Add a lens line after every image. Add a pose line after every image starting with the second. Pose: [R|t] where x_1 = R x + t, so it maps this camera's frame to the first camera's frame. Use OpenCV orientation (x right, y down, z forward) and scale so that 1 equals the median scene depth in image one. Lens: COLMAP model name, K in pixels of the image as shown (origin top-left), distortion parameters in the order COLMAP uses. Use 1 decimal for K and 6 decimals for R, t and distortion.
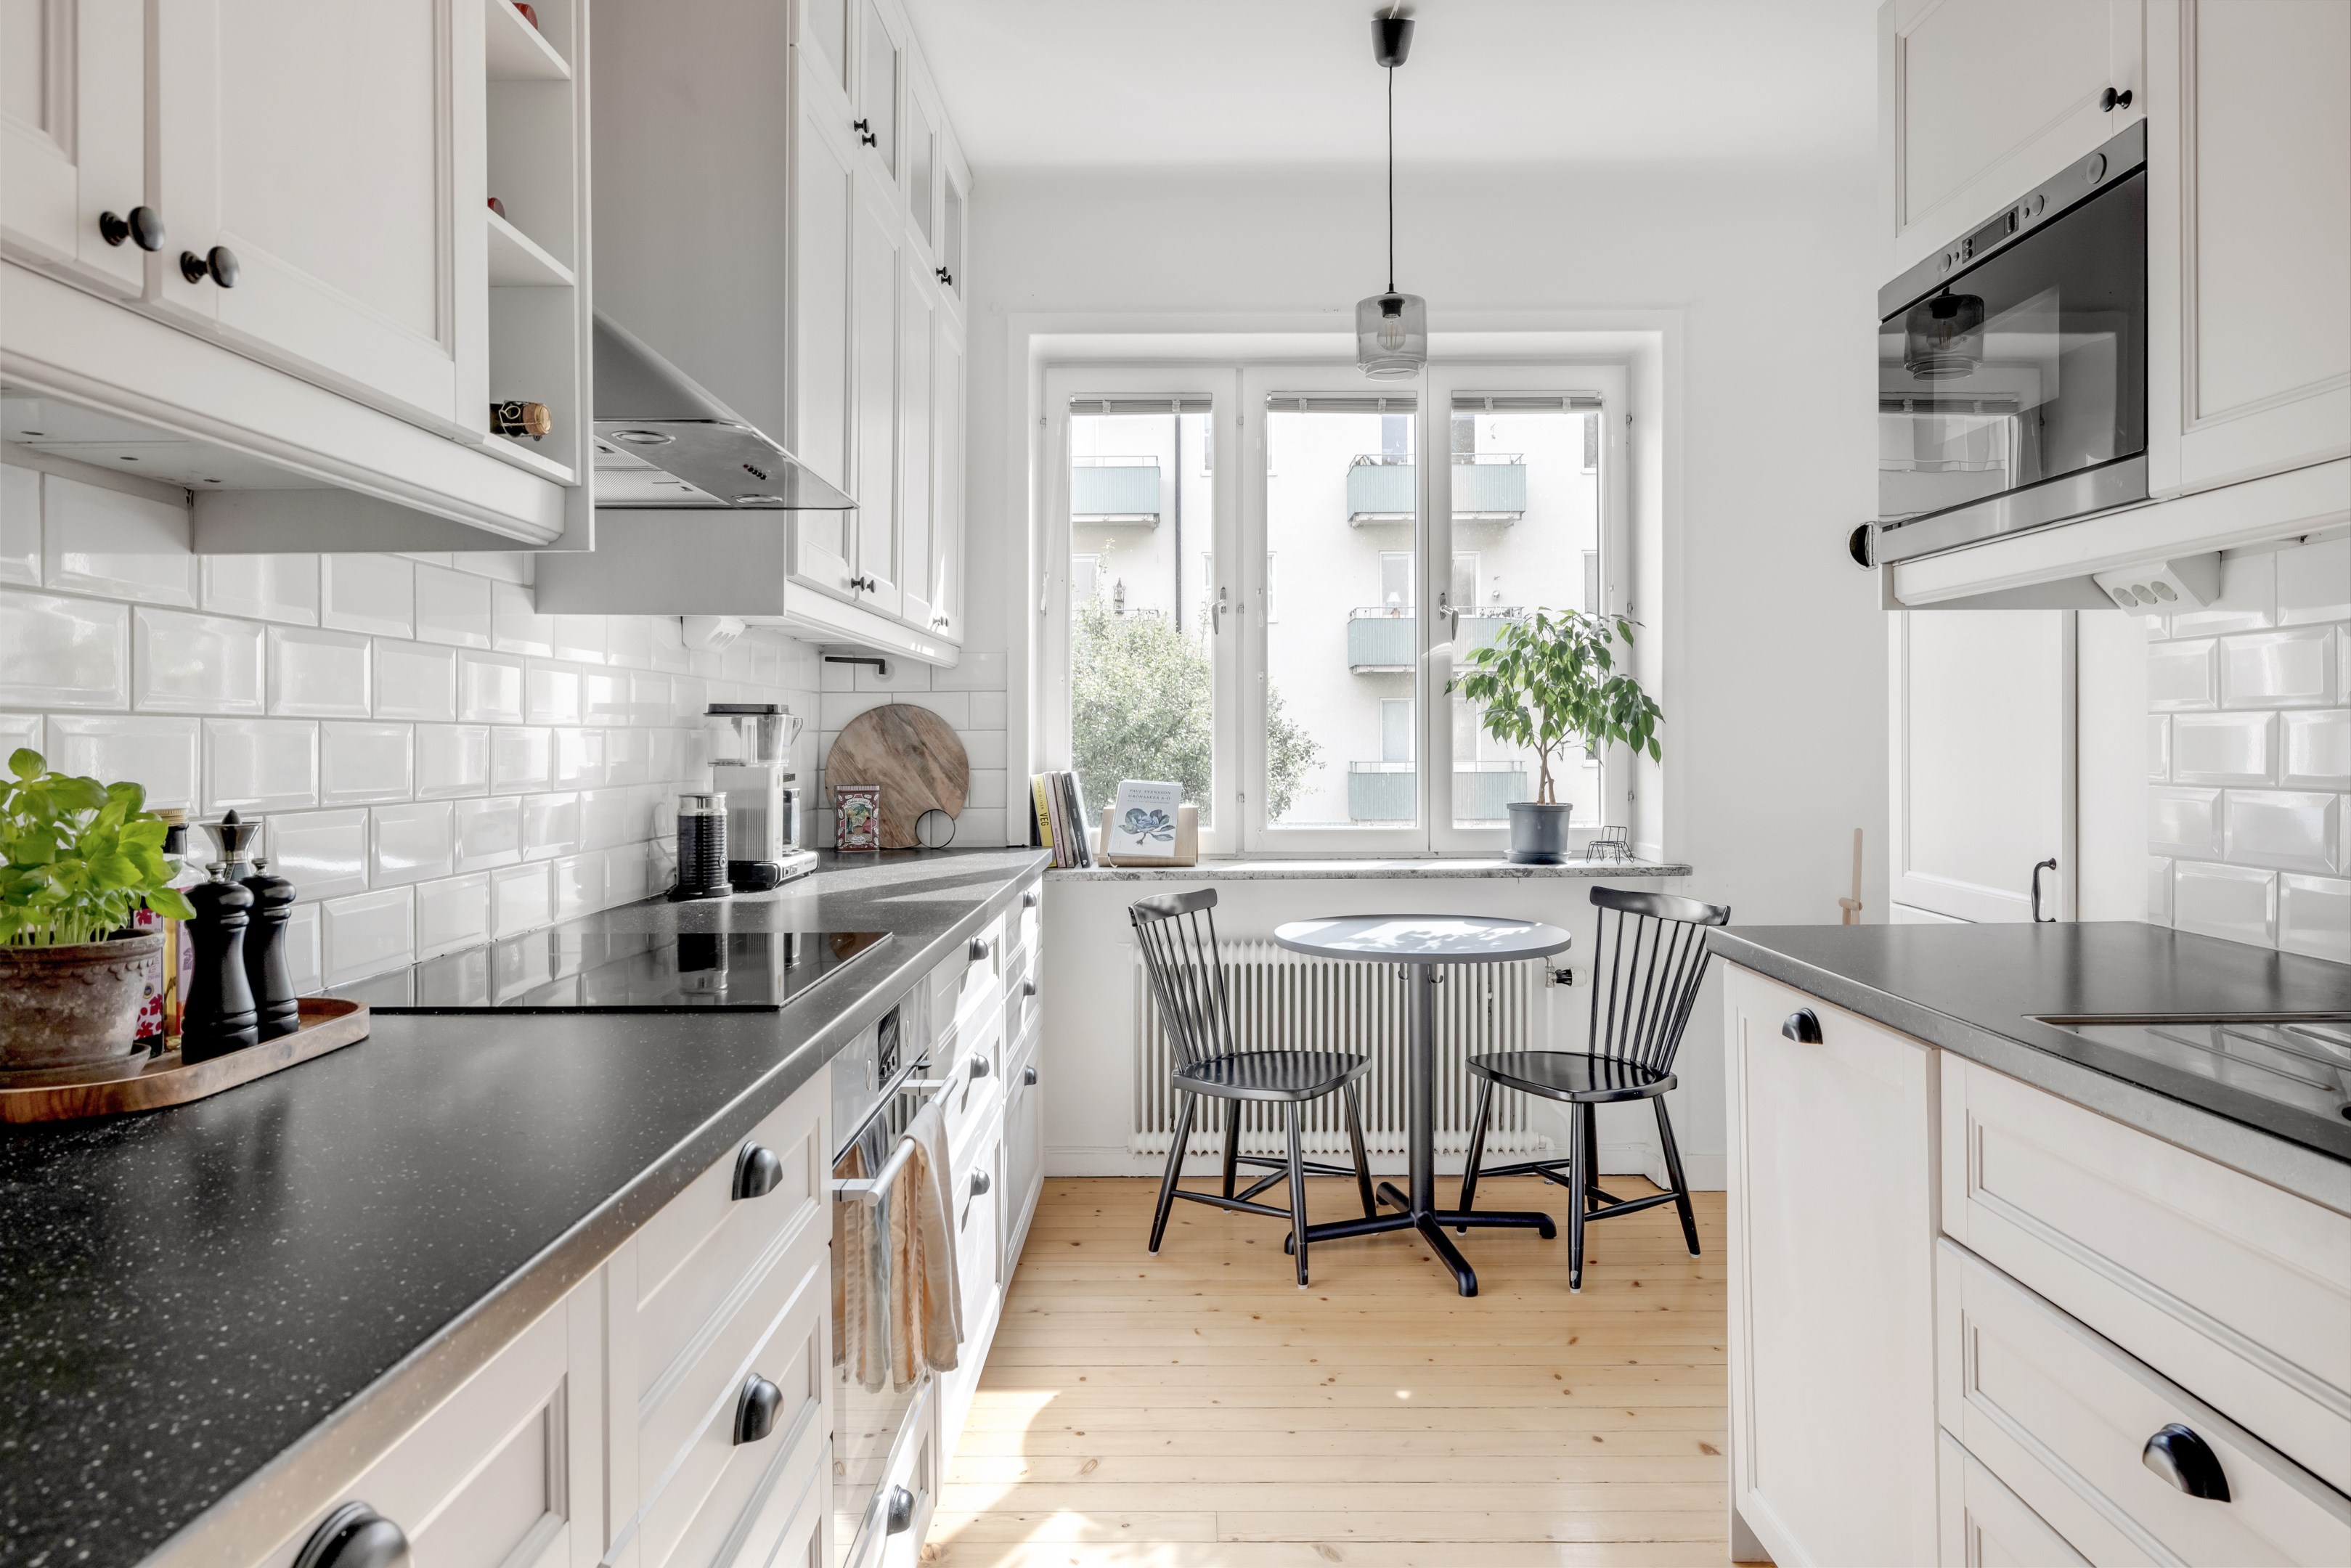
lens RADIAL K [[1446.8, 0, 1174.5], [0, 1446.8, 762.4], [0, 0, 1]] dist [-0.004690, -0.000125]
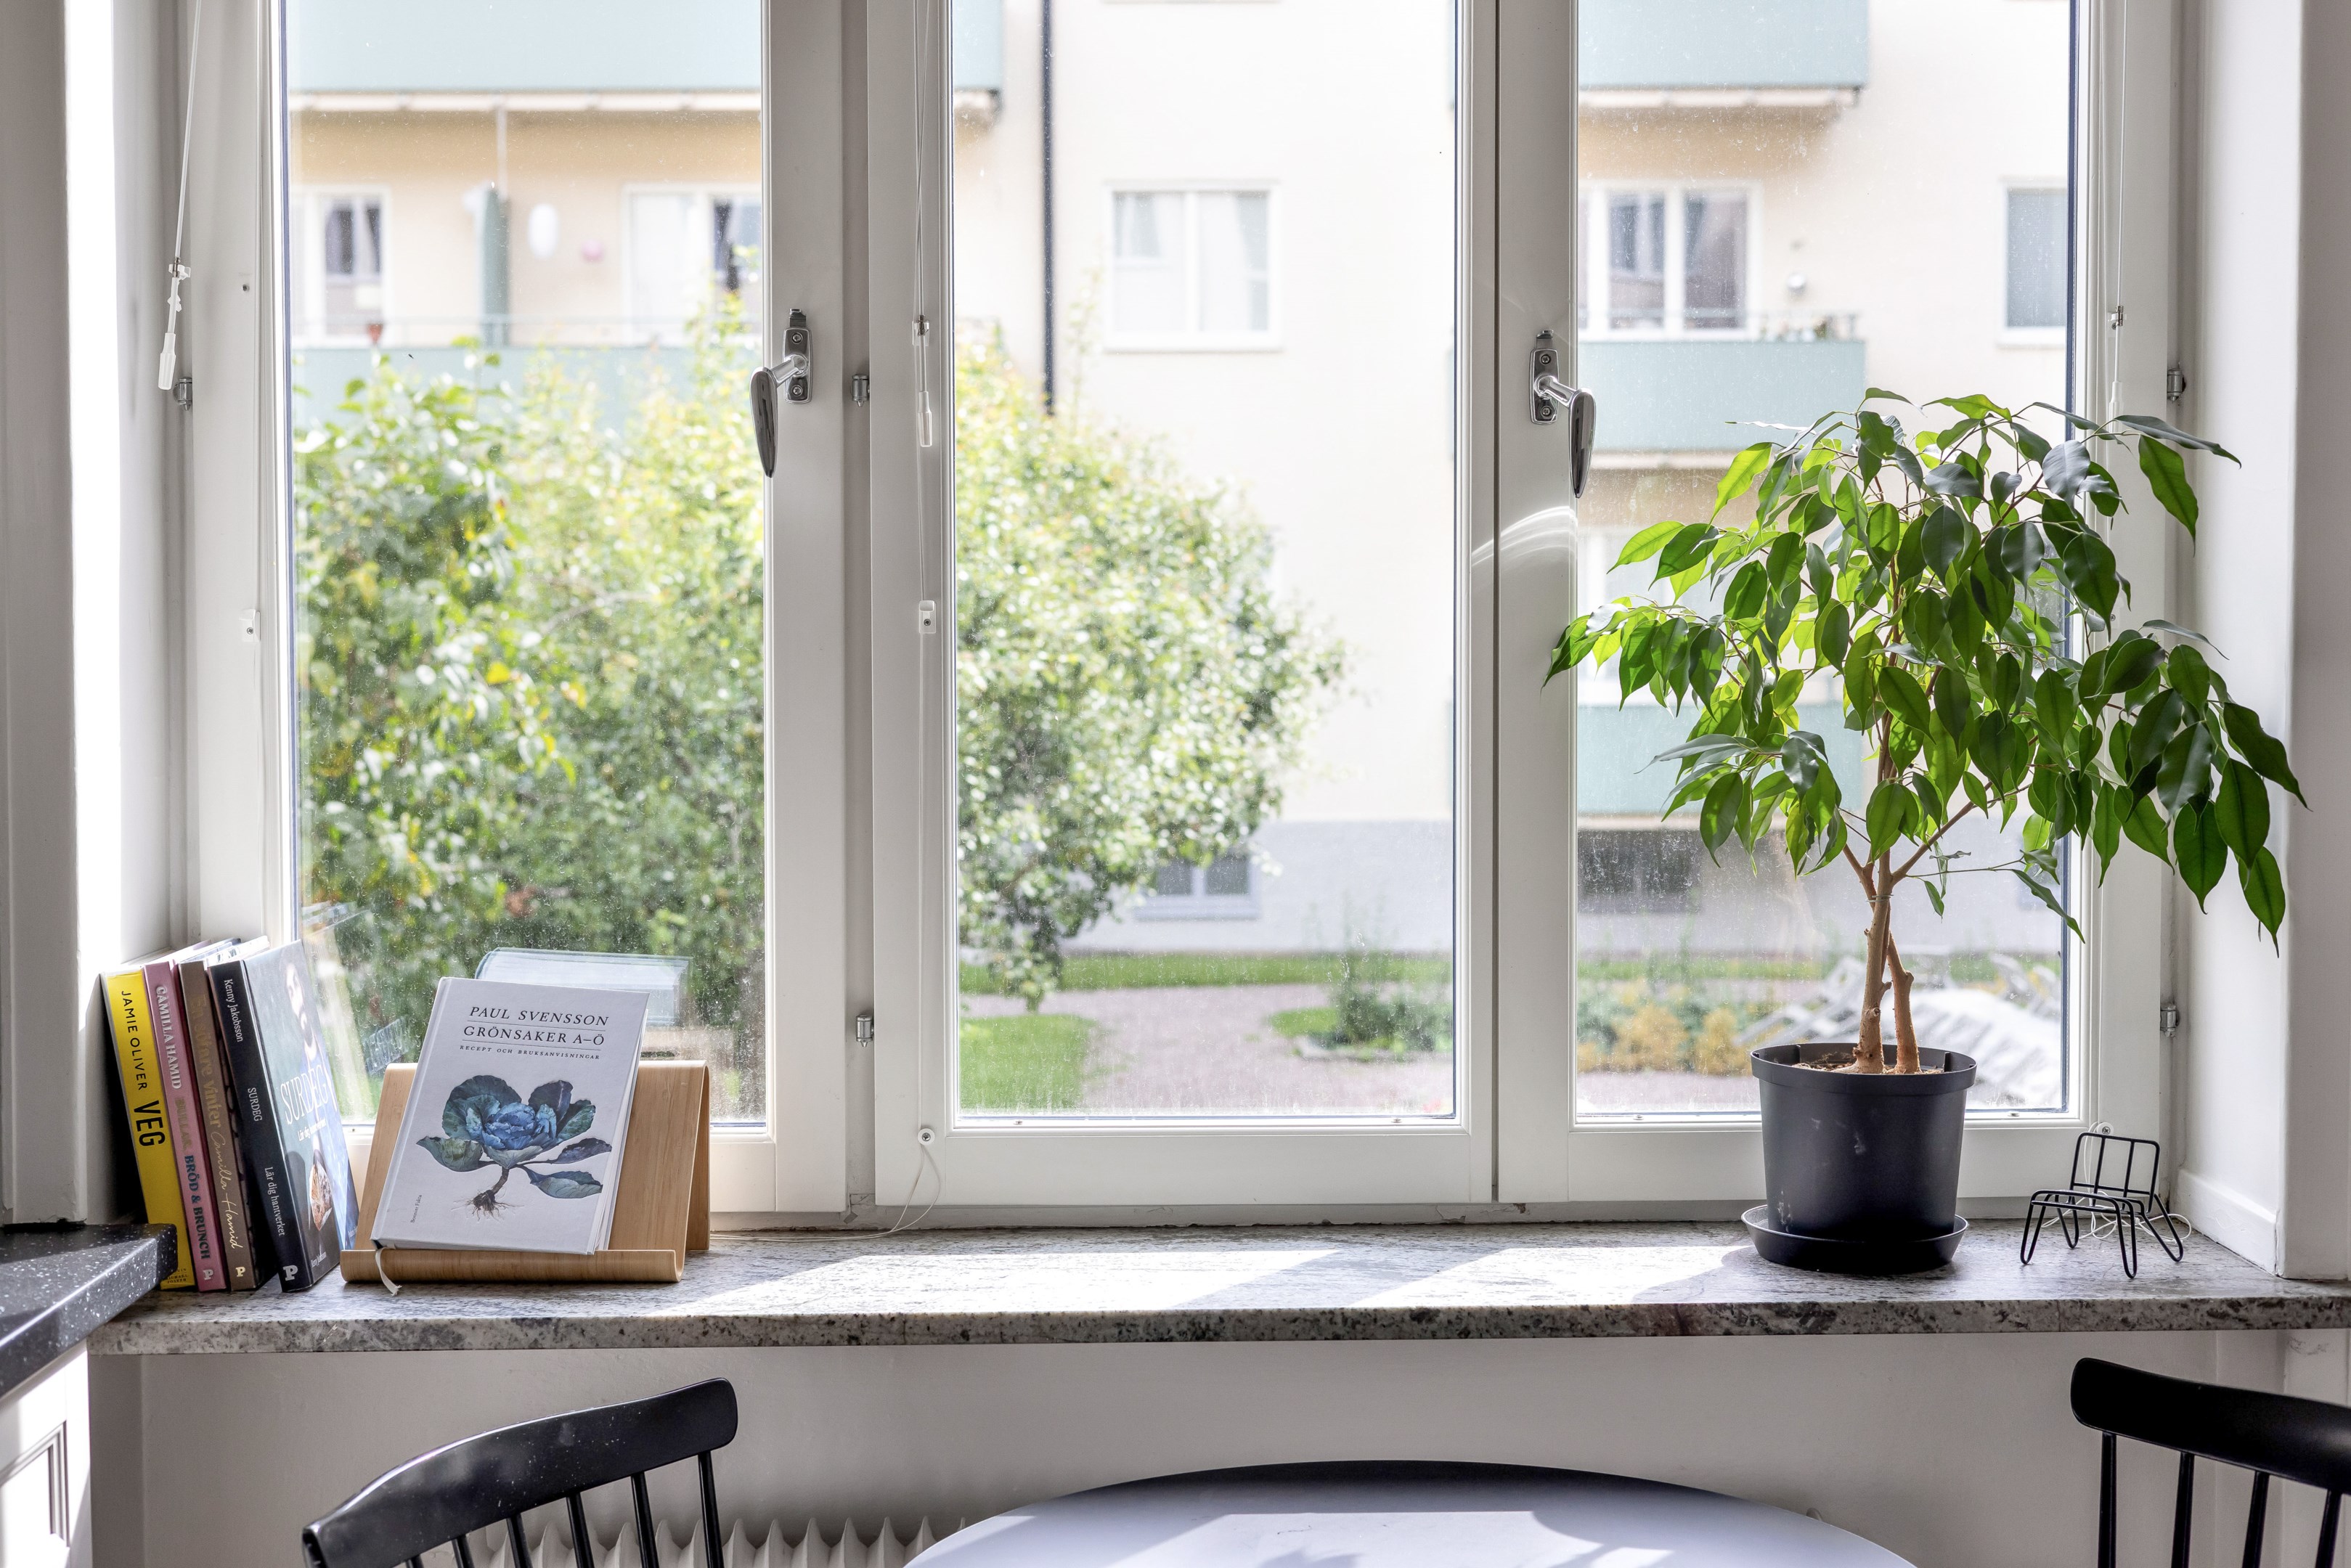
lens RADIAL K [[3191.7, 0, 1171.9], [0, 3191.7, 801.3], [0, 0, 1]] dist [0.007650, 0.000000]
pose [[0.999675, -0.001738, 0.025448, 0.096893], [0.000522, 0.998862, 0.047696, -0.055066], [-0.025502, -0.047667, 0.998538, 0.363447]]
